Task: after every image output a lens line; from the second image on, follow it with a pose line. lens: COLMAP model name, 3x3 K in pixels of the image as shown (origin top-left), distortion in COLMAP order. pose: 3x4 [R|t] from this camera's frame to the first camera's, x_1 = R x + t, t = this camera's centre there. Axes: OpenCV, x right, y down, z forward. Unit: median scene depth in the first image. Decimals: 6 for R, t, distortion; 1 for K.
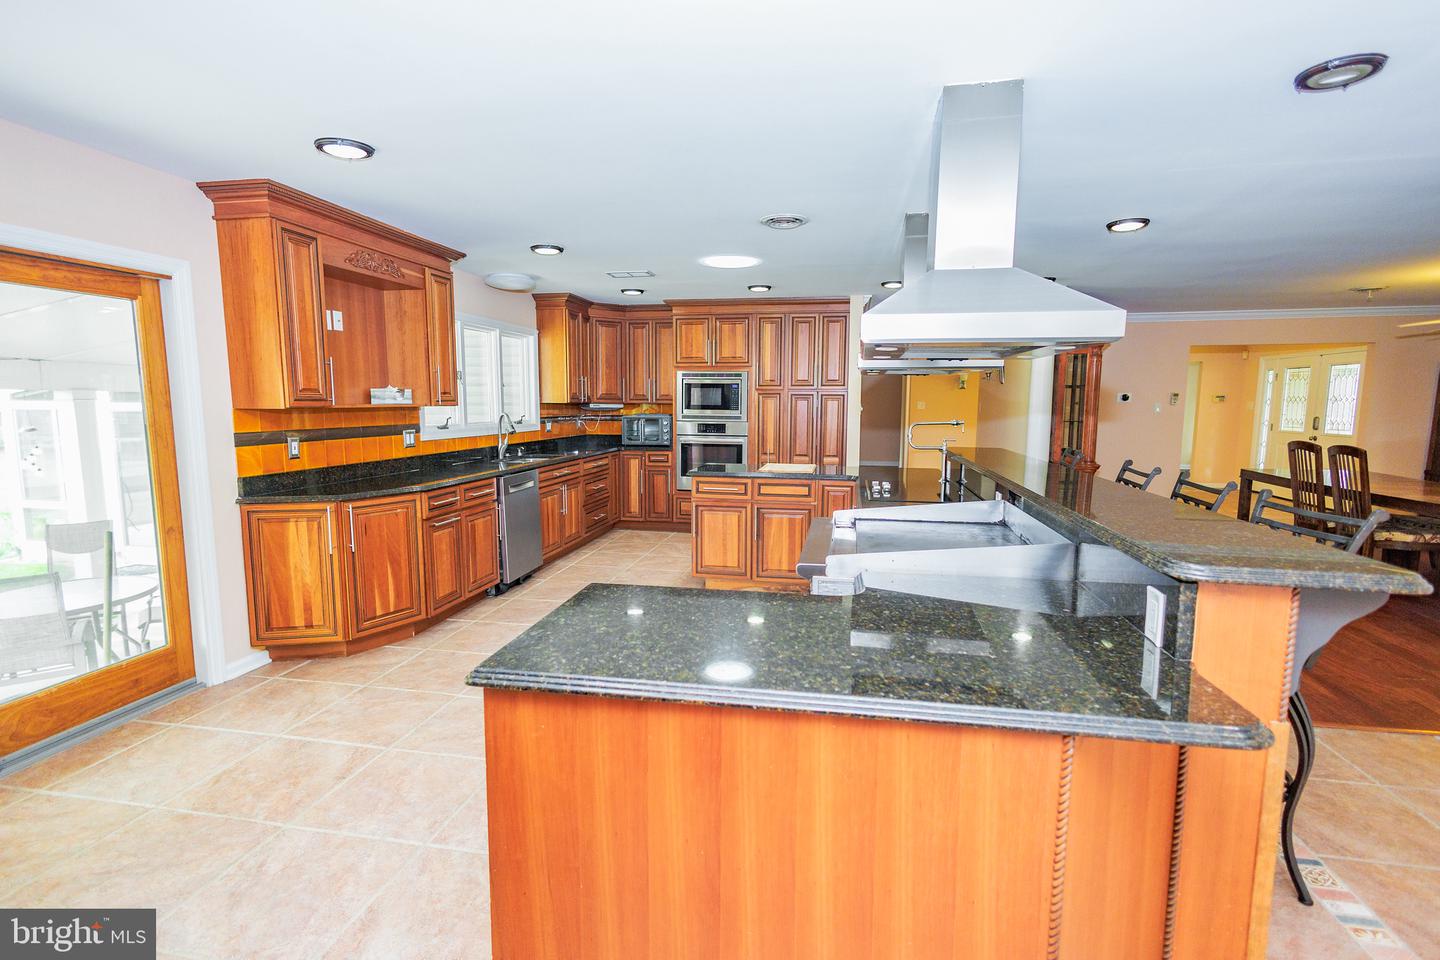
lens RADIAL K [[660.1, 0, 716.3], [0, 660.1, 475.5], [0, 0, 1]] dist [0.011318, -0.004418]
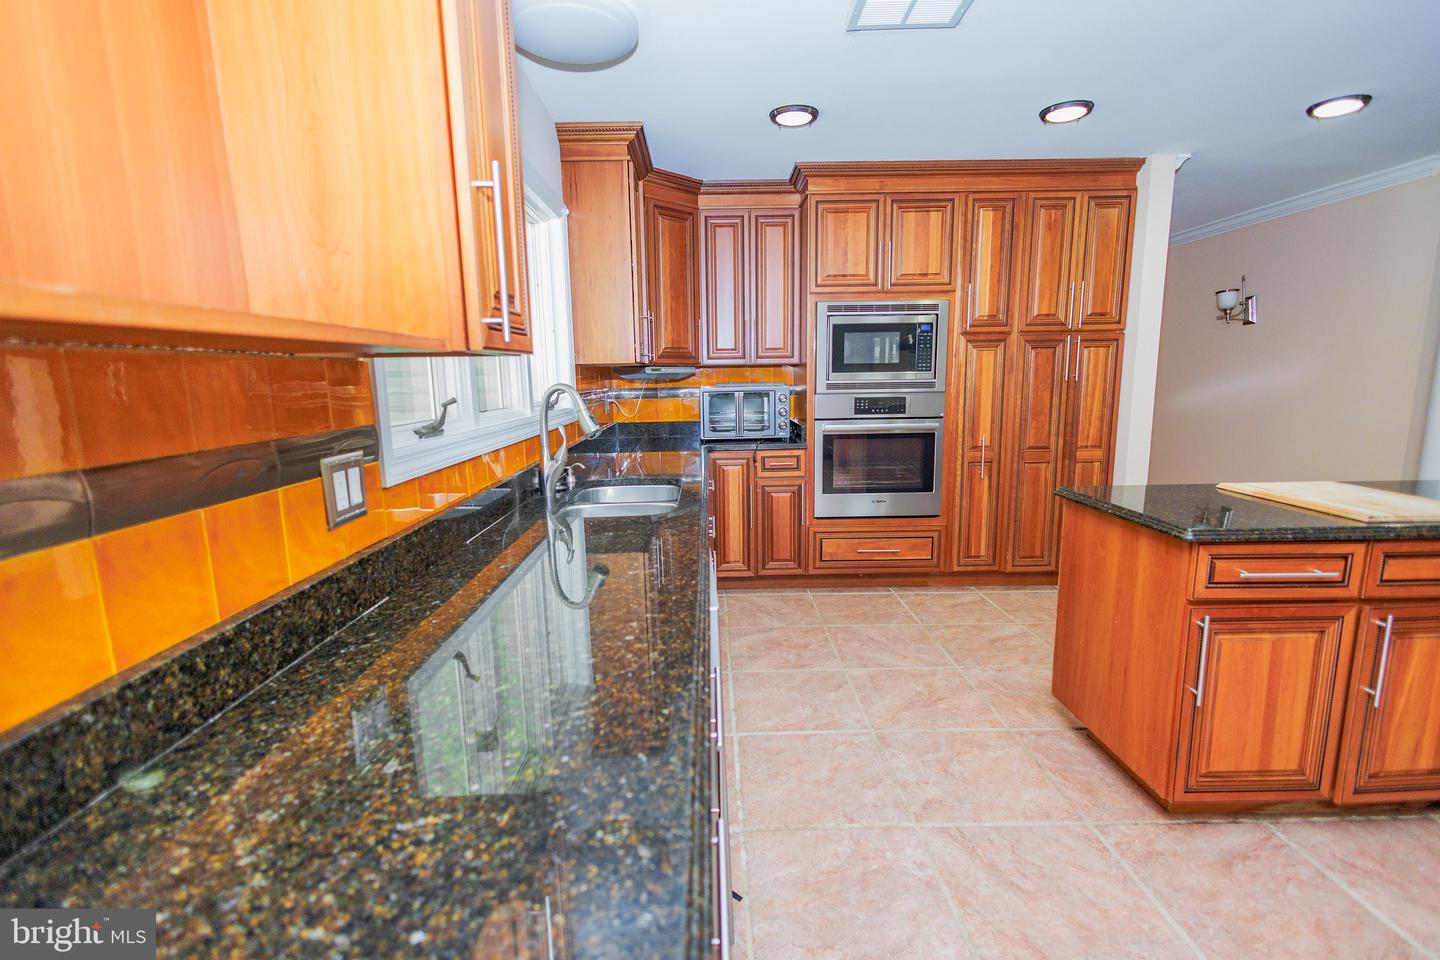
lens RADIAL K [[660.1, 0, 722.4], [0, 660.1, 485.1], [0, 0, 1]] dist [0.011318, -0.004418]
pose [[0.983036, -0.053226, 0.175522, -0.242411], [0.043994, 0.997456, 0.056082, -0.042344], [-0.178061, -0.047409, 0.982877, 0.480202]]
